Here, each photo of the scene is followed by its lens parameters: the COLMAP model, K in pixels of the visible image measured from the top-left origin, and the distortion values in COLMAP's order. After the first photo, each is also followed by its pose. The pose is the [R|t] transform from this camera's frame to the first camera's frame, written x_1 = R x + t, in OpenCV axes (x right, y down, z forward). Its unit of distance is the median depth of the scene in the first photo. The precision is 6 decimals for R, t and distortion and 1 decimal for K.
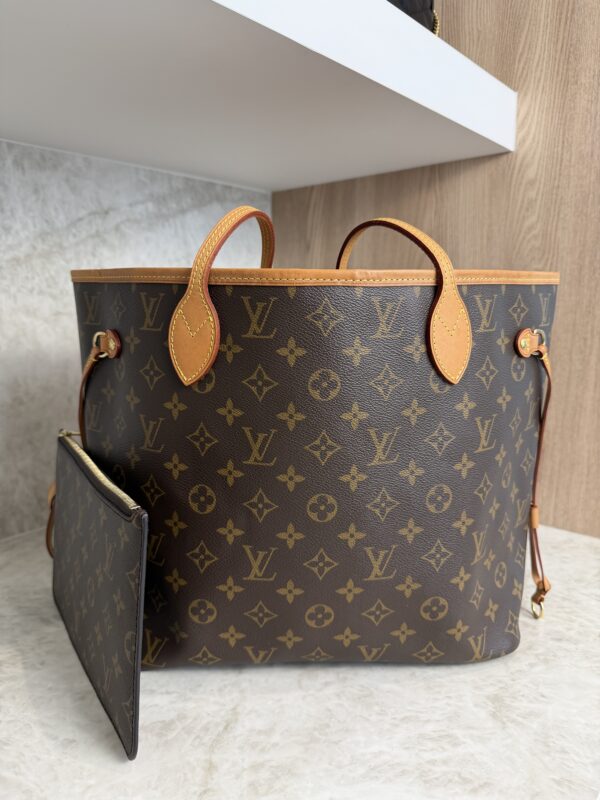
lens RADIAL K [[583.2, 0, 300.0], [0, 583.2, 400.0], [0, 0, 1]] dist [-0.023492, 0.000478]
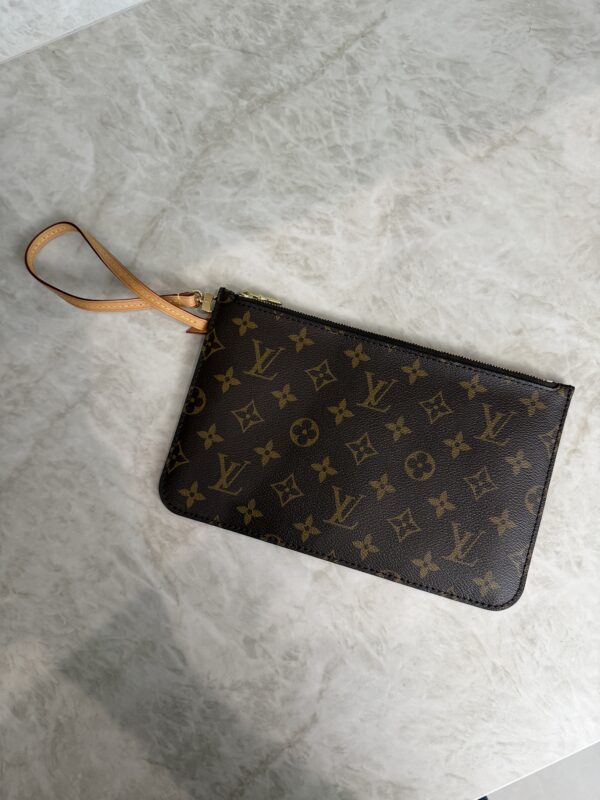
lens RADIAL K [[579.8, 0, 300.0], [0, 579.8, 400.0], [0, 0, 1]] dist [-0.024690, -0.000832]
pose [[0.901791, 0.422304, -0.091823, -0.300549], [-0.037197, 0.287525, 0.957050, -0.232528], [0.430568, -0.859644, 0.274996, 0.253745]]
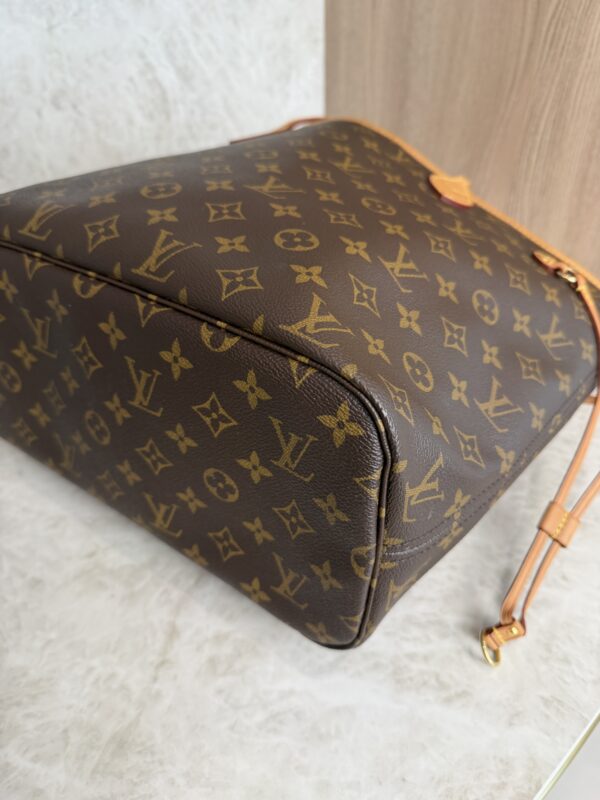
lens RADIAL K [[593.2, 0, 302.3], [0, 593.2, 402.4], [0, 0, 1]] dist [-0.044462, 0.007938]
pose [[0.990351, 0.083548, -0.110566, 0.067363], [-0.010447, 0.840572, 0.541600, -0.105993], [0.138188, -0.535219, 0.833334, 0.221372]]
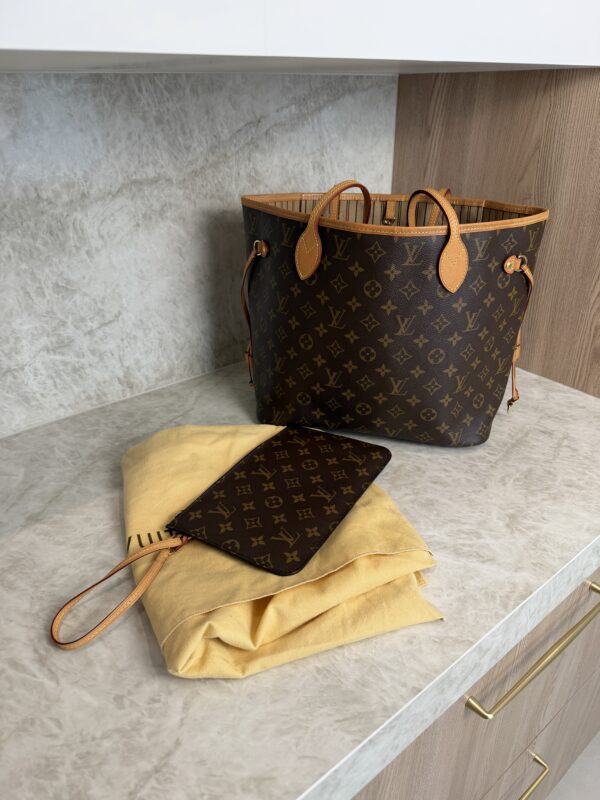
lens RADIAL K [[565.6, 0, 300.0], [0, 565.6, 400.0], [0, 0, 1]] dist [0.008268, -0.028758]
pose [[0.982101, 0.084791, -0.168192, -0.002463], [-0.025949, 0.945339, 0.325056, -0.174885], [0.186560, -0.314874, 0.930618, -0.289739]]
